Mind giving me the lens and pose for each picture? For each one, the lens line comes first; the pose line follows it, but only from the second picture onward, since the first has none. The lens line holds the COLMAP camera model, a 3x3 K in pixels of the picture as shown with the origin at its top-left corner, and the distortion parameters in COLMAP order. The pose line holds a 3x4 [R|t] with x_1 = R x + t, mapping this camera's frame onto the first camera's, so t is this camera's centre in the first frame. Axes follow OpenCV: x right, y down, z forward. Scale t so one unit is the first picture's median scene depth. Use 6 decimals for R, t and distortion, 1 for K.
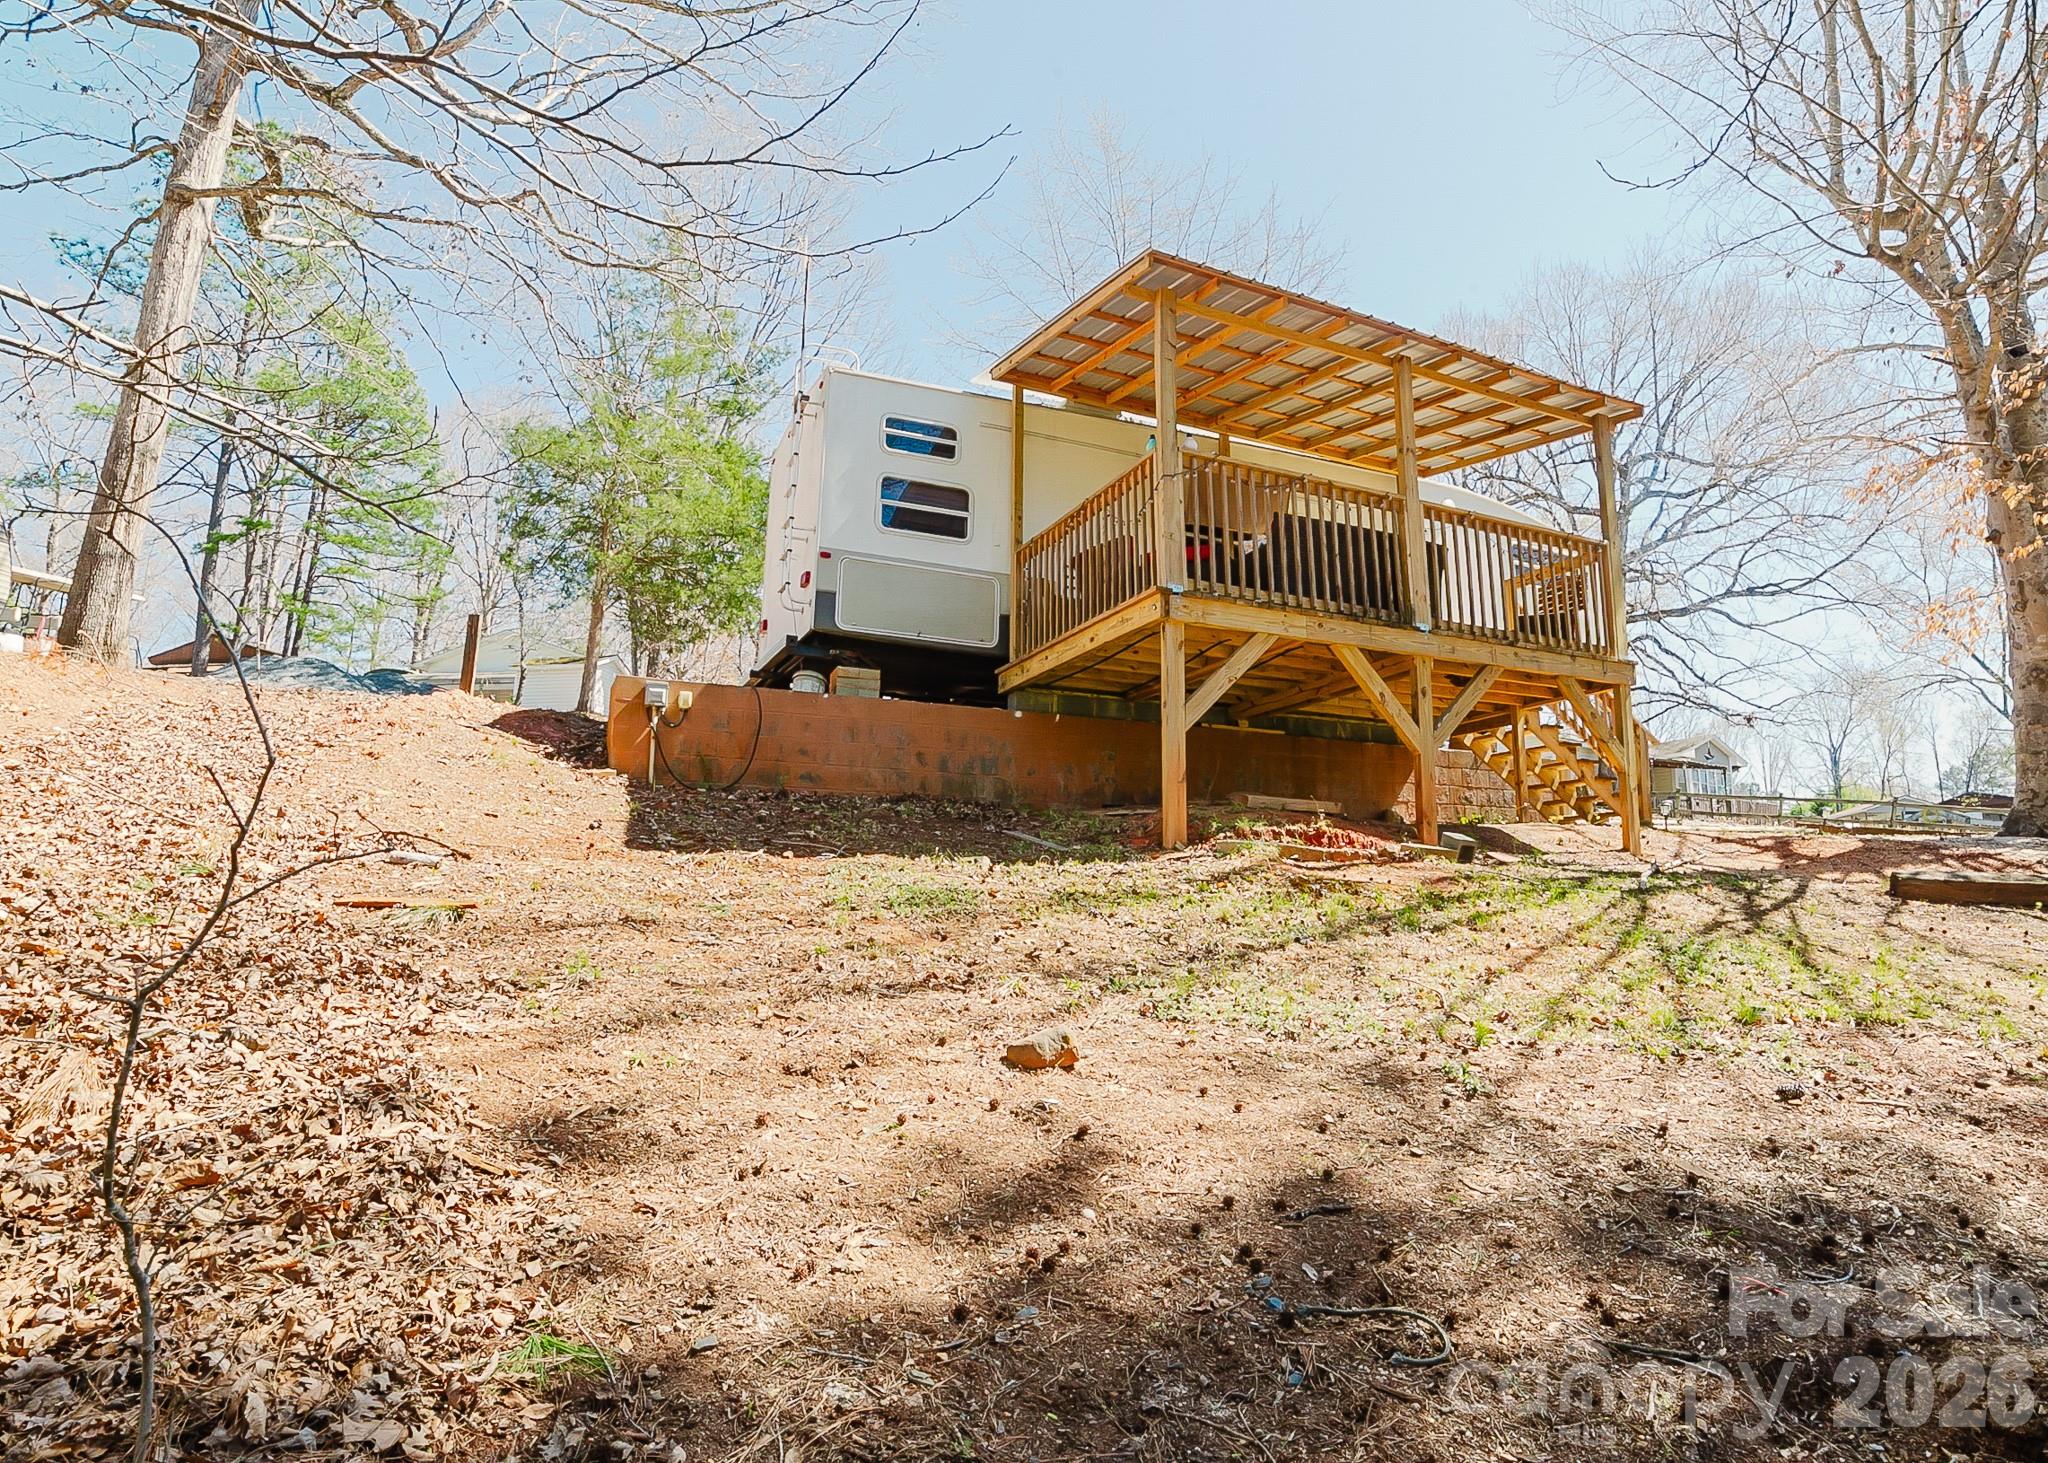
lens RADIAL K [[1225.7, 0, 1081.4], [0, 1225.7, 733.1], [0, 0, 1]] dist [-0.112038, 0.046915]
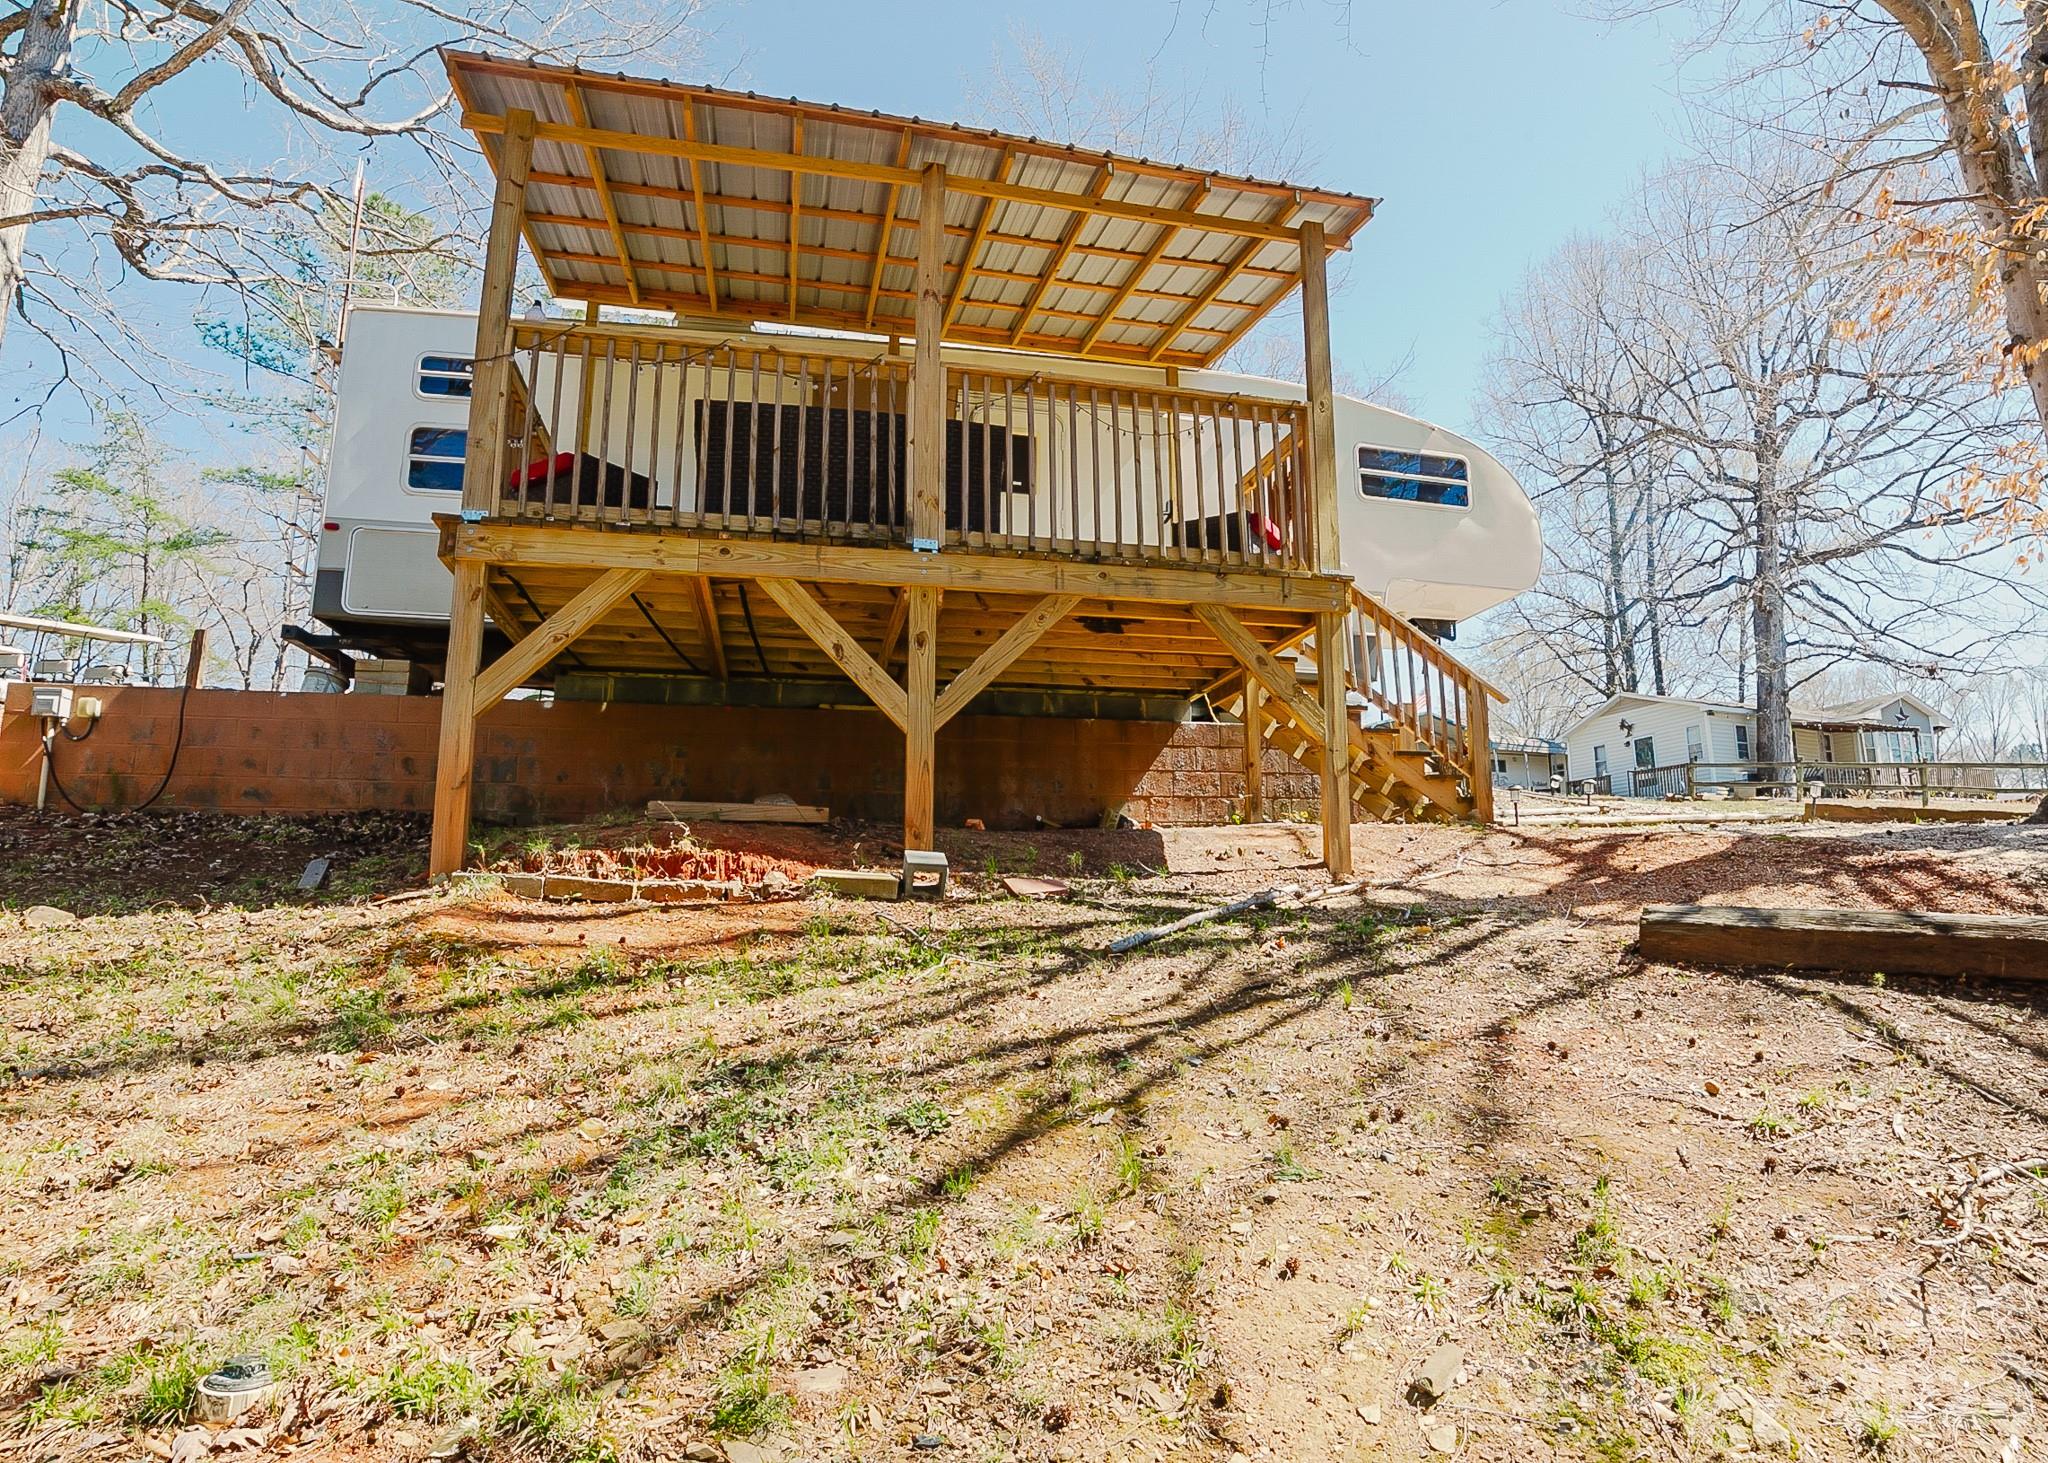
lens RADIAL K [[1162.6, 0, 1116.2], [0, 1162.6, 727.6], [0, 0, 1]] dist [-0.094453, 0.032283]
pose [[0.979957, -0.046634, -0.193673, 0.430543], [0.046379, 0.998907, -0.005853, 0.019730], [0.193735, -0.003247, 0.981049, 0.331877]]
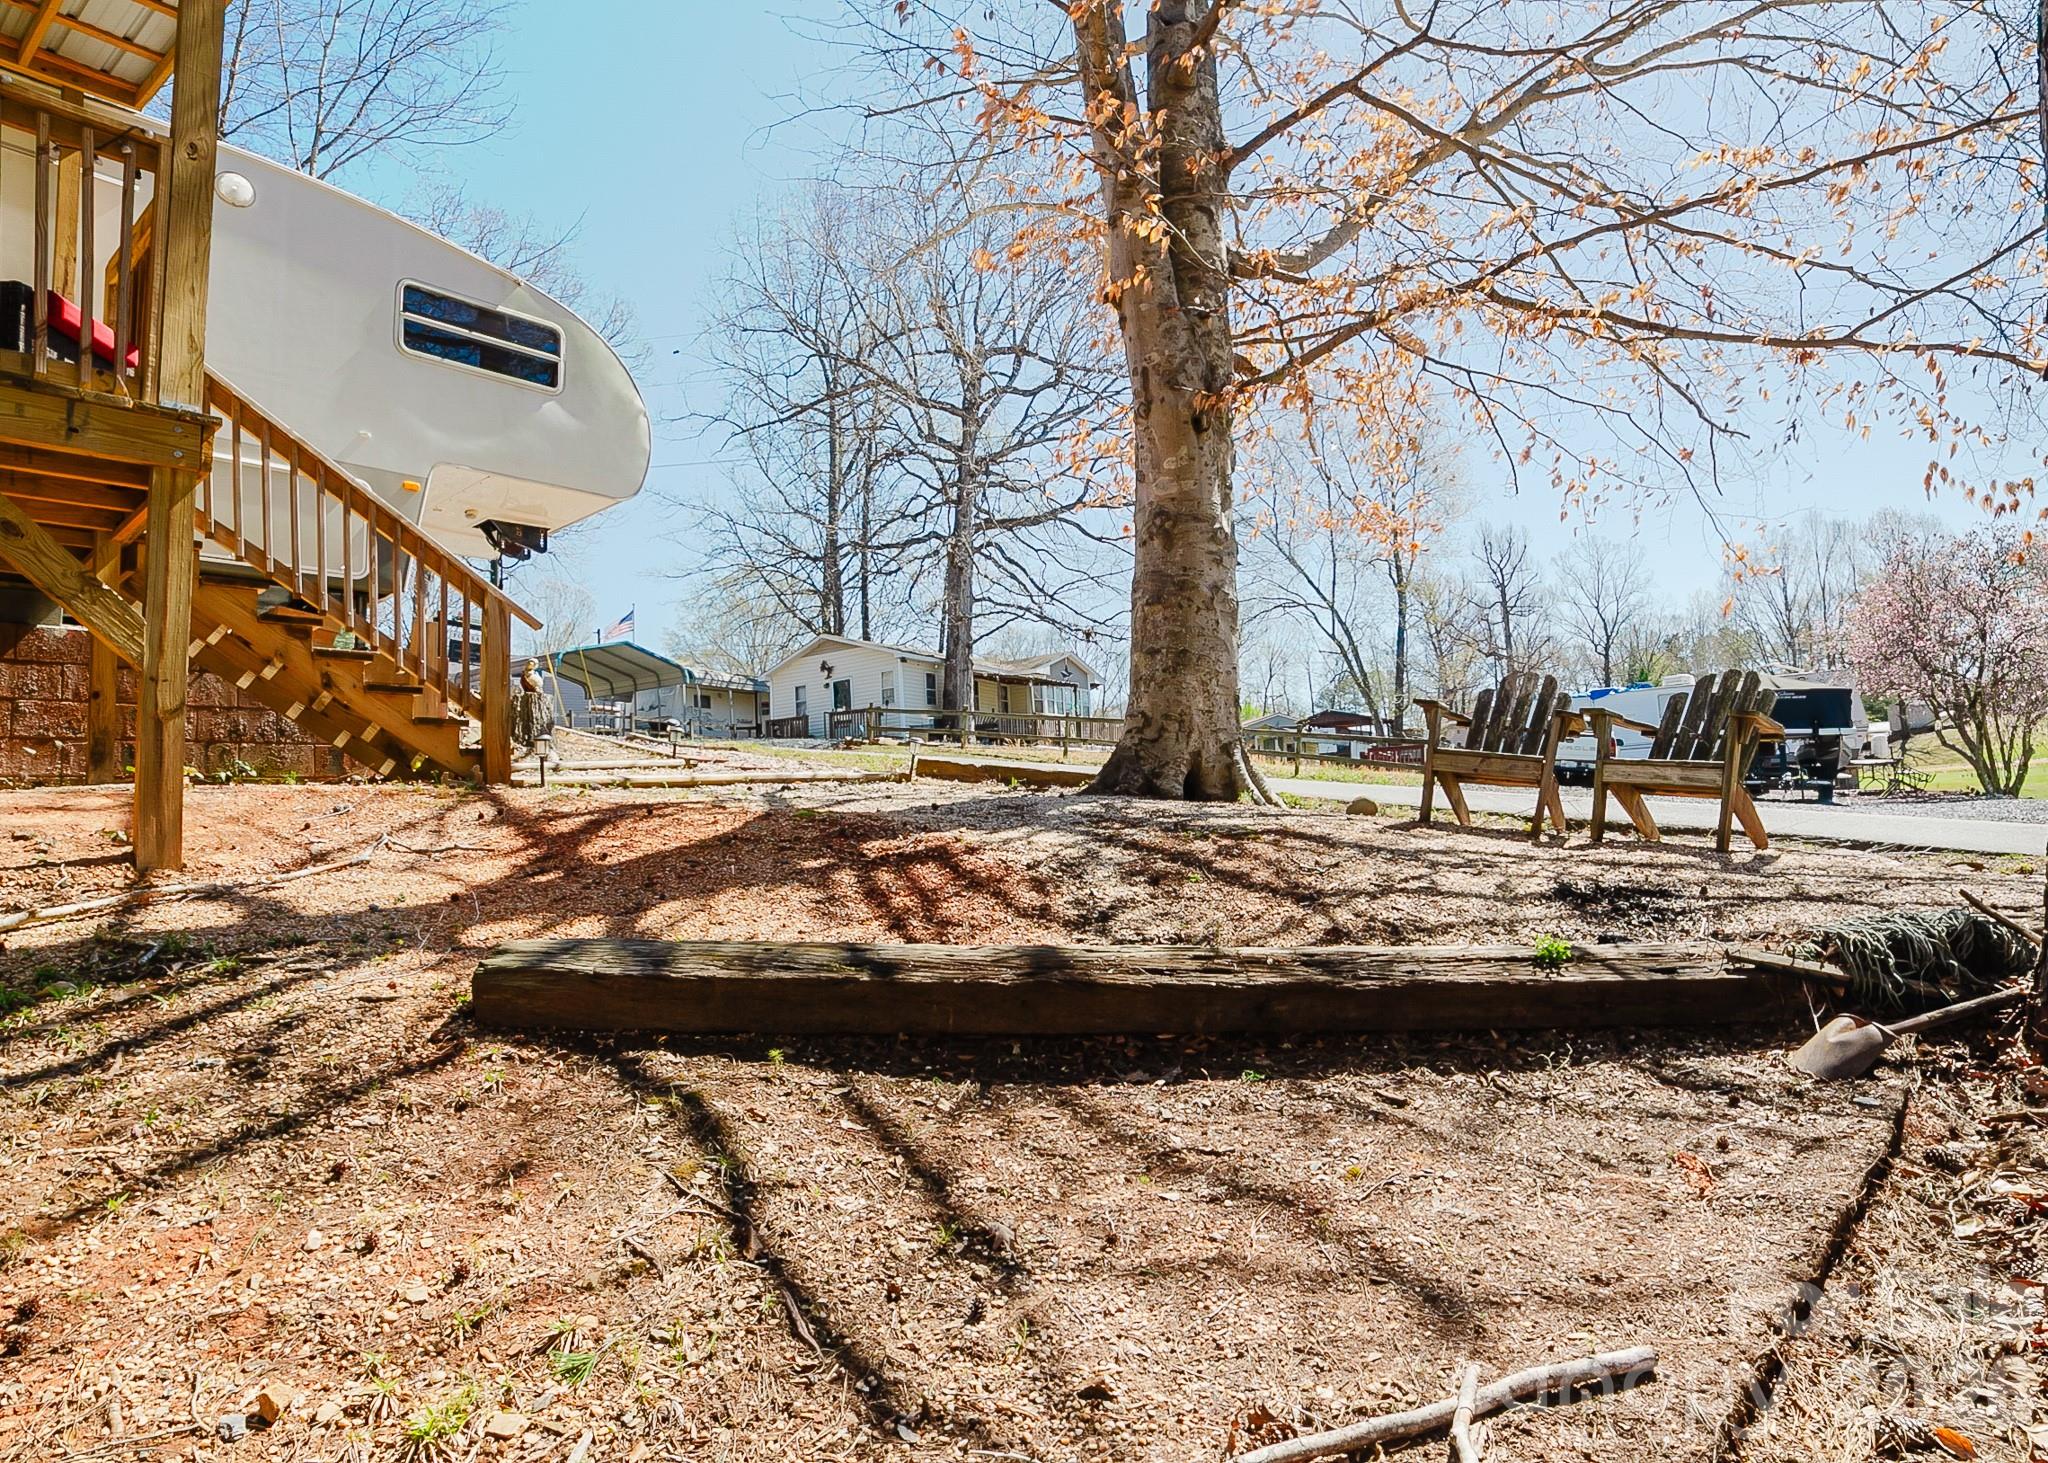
lens RADIAL K [[1142.0, 0, 1081.0], [0, 1142.0, 708.1], [0, 0, 1]] dist [-0.093846, 0.035880]
pose [[0.915933, -0.002048, 0.401327, 0.558470], [-0.017254, 0.998861, 0.044475, 0.020914], [-0.400961, -0.047660, 0.914855, 0.480181]]
